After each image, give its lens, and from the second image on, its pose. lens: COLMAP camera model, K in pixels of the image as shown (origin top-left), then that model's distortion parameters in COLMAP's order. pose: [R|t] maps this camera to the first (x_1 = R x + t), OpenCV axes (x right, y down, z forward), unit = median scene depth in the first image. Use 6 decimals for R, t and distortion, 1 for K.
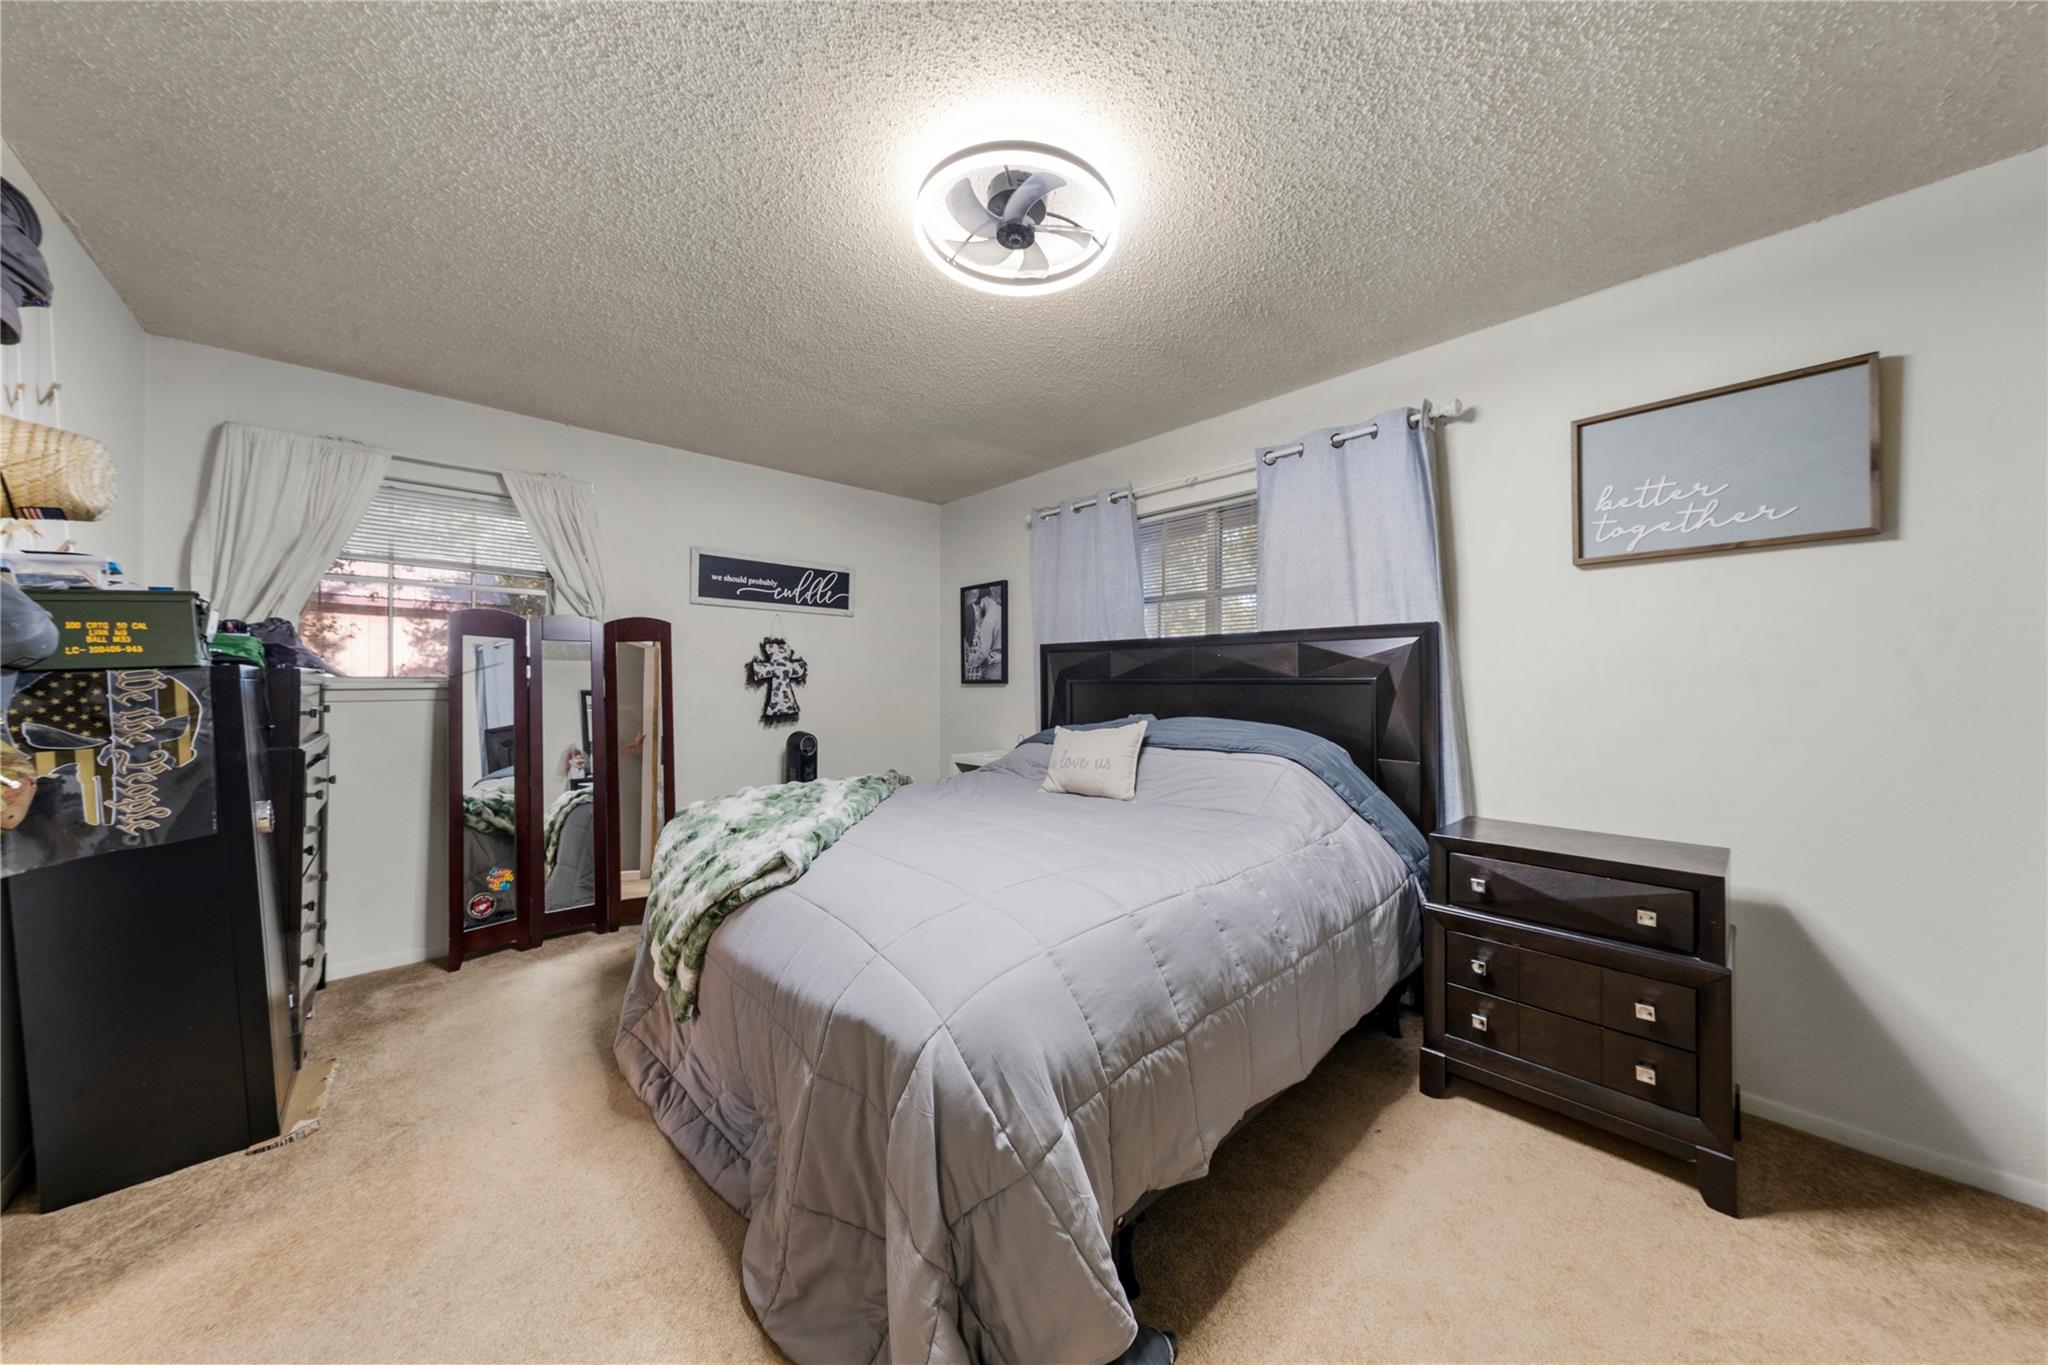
lens RADIAL K [[706.0, 0, 1024.8], [0, 706.0, 670.2], [0, 0, 1]] dist [0.000194, -0.000060]
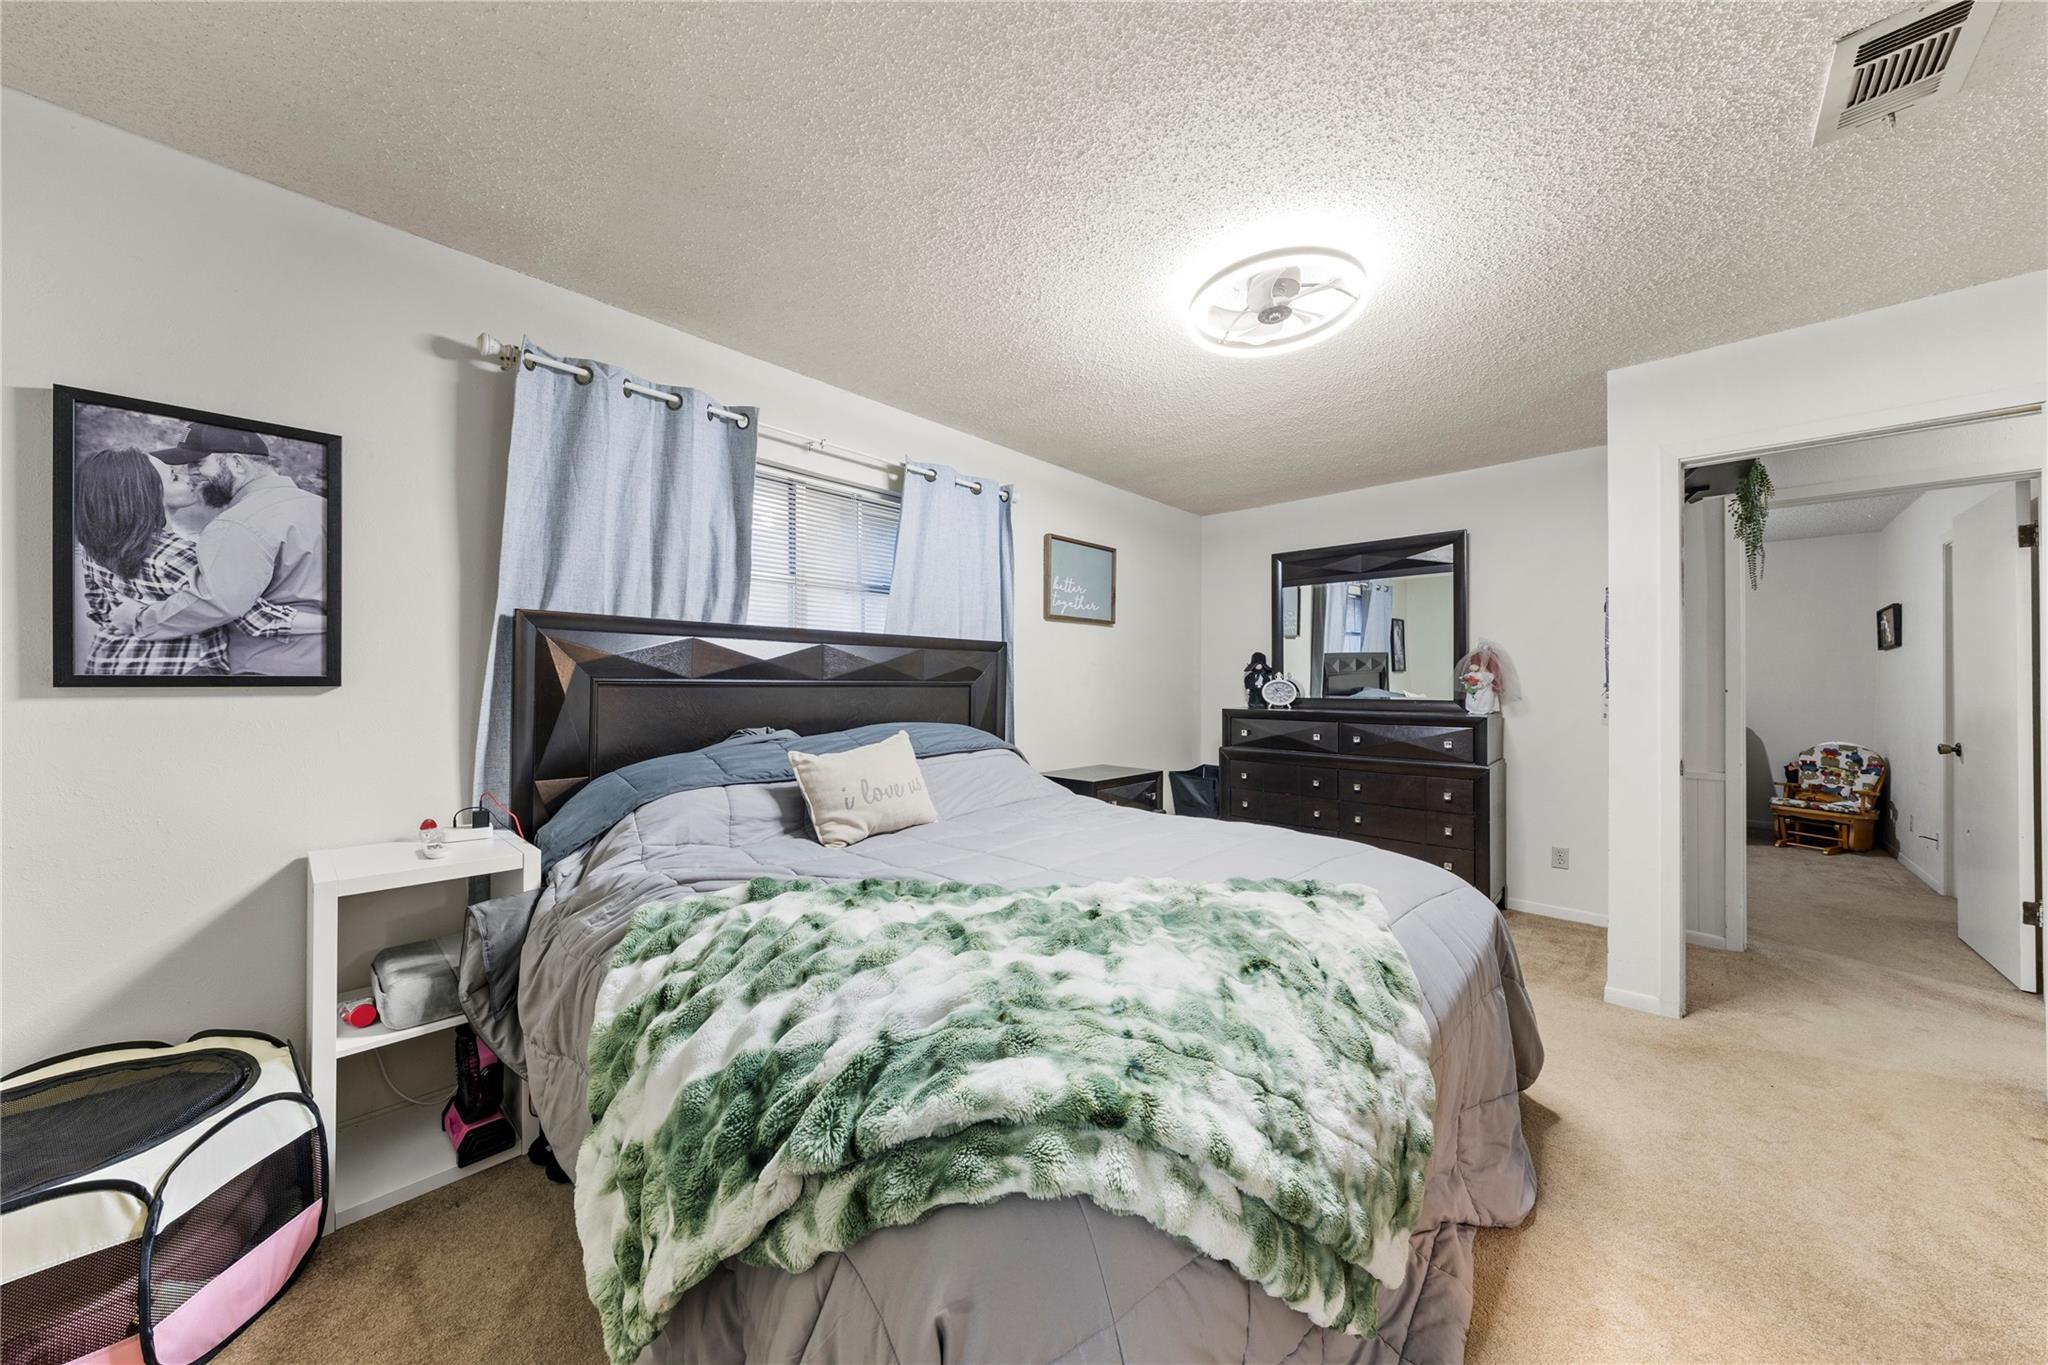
lens RADIAL K [[706.0, 0, 1024.8], [0, 706.0, 670.2], [0, 0, 1]] dist [0.000194, -0.000060]
pose [[-0.102064, 0.014636, 0.994670, -0.470521], [-0.025771, 0.999517, -0.017352, 0.006165], [-0.994444, -0.027404, -0.101637, 0.622205]]
